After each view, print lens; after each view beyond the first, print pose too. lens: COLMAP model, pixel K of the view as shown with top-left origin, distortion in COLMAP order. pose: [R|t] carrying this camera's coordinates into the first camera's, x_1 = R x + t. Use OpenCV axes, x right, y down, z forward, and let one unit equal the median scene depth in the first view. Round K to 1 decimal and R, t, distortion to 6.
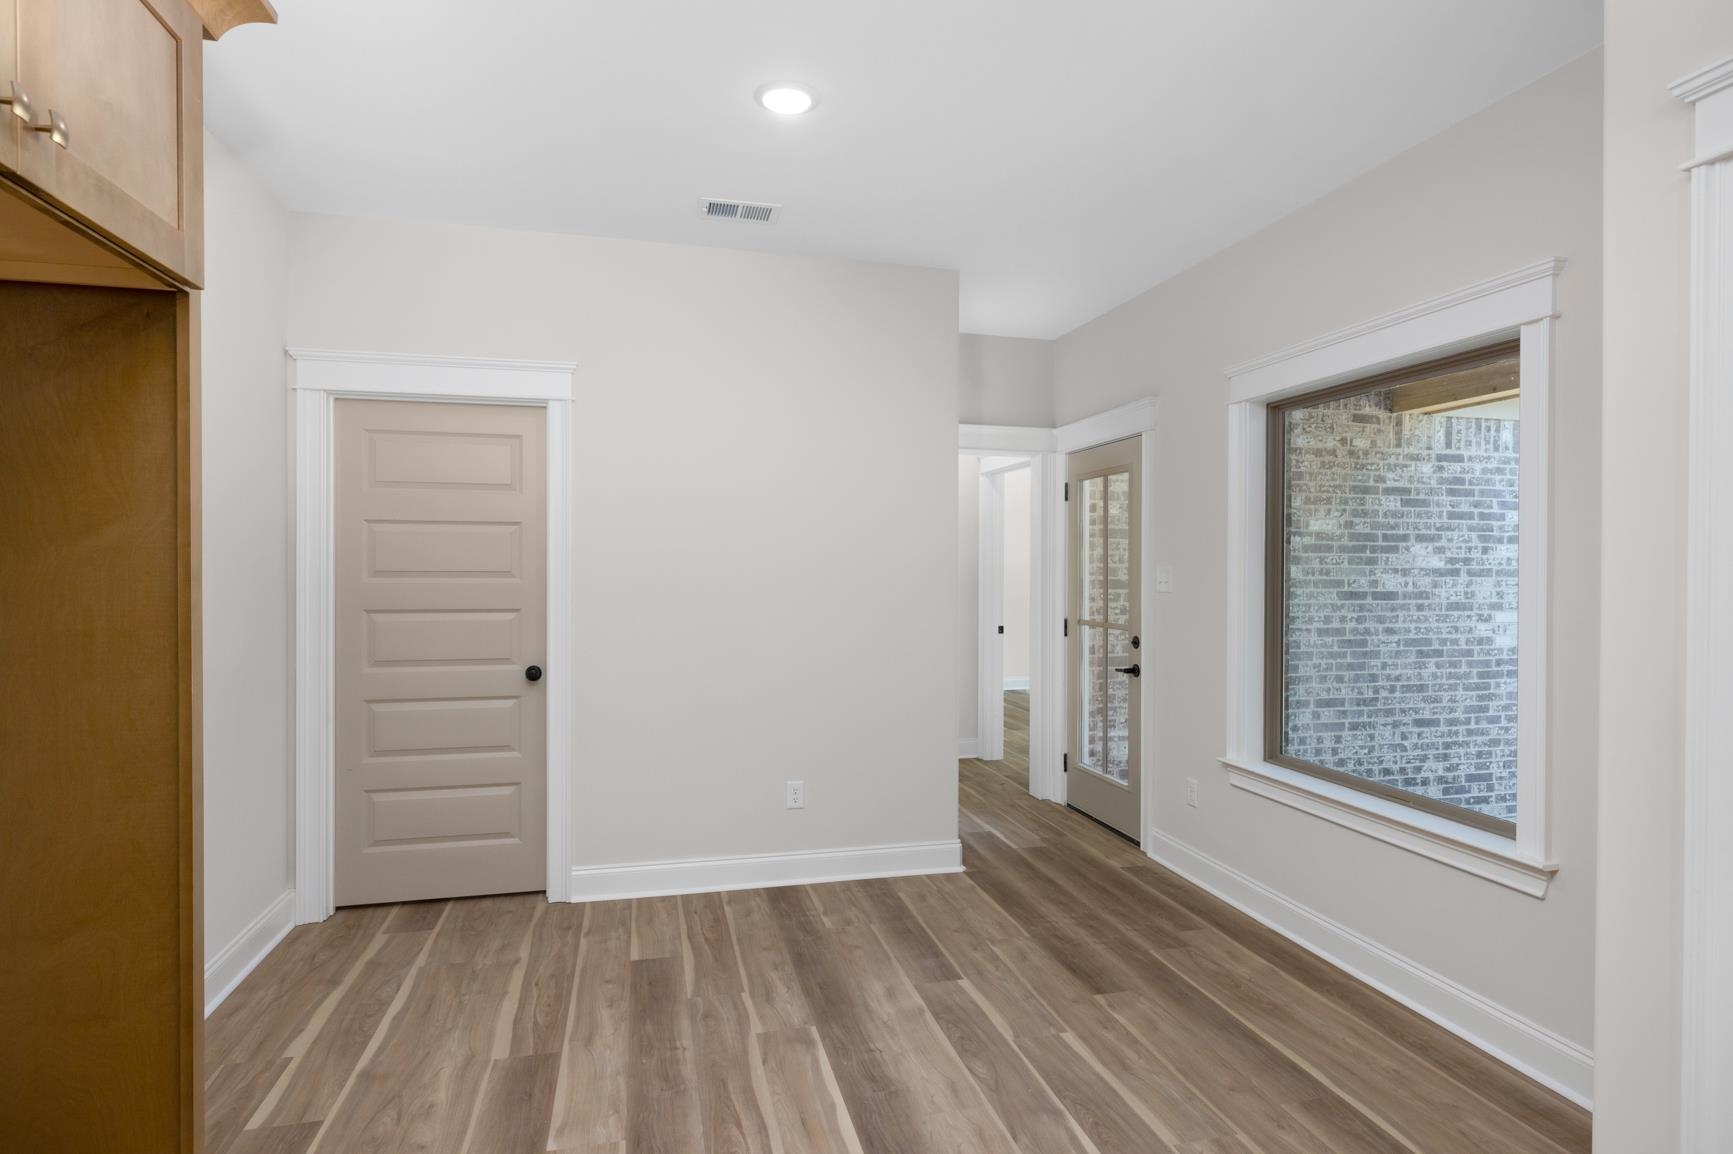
lens RADIAL K [[884.4, 0, 866.5], [0, 884.4, 577.0], [0, 0, 1]] dist [0.002589, 0.000009]
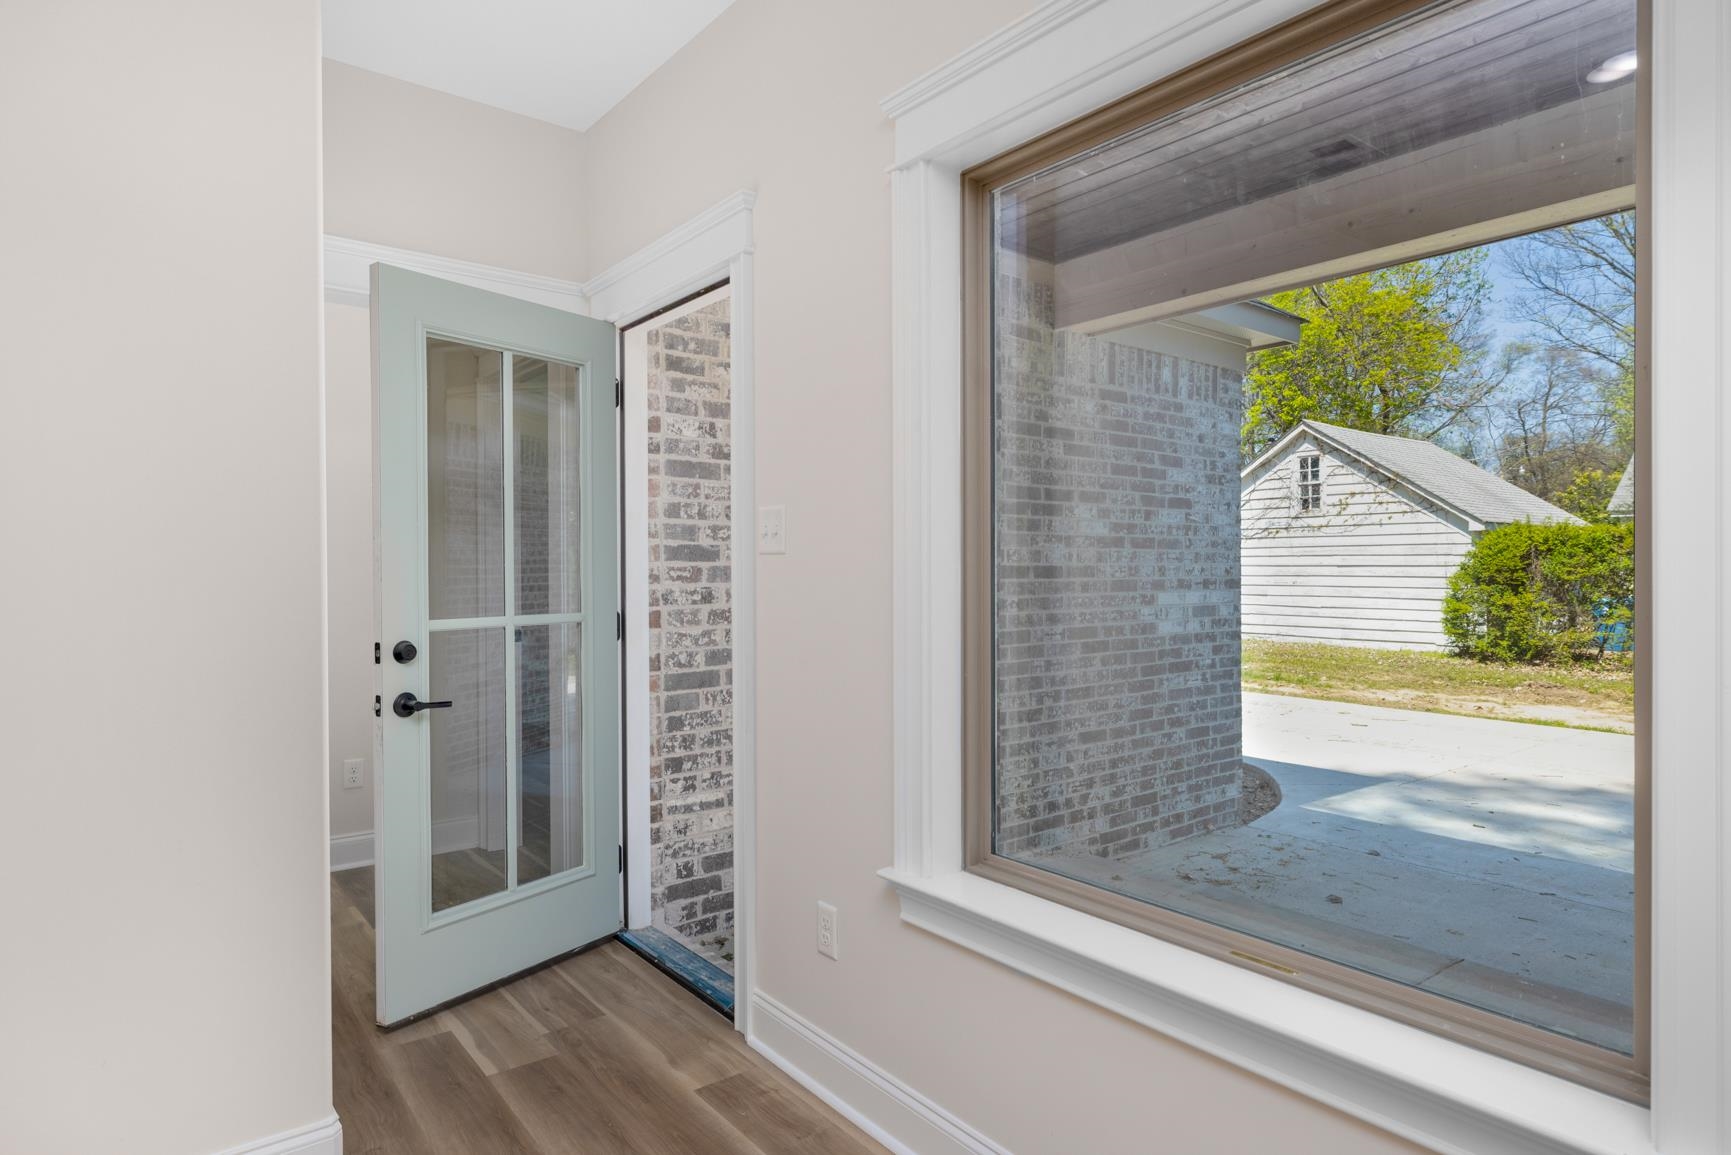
lens RADIAL K [[959.9, 0, 865.5], [0, 959.9, 577.5], [0, 0, 1]] dist [0.001237, 0.000017]
pose [[0.908161, -0.009174, 0.418521, 0.103858], [0.009138, 0.999956, 0.002091, 0.022385], [-0.418522, 0.001926, 0.908205, 0.322291]]
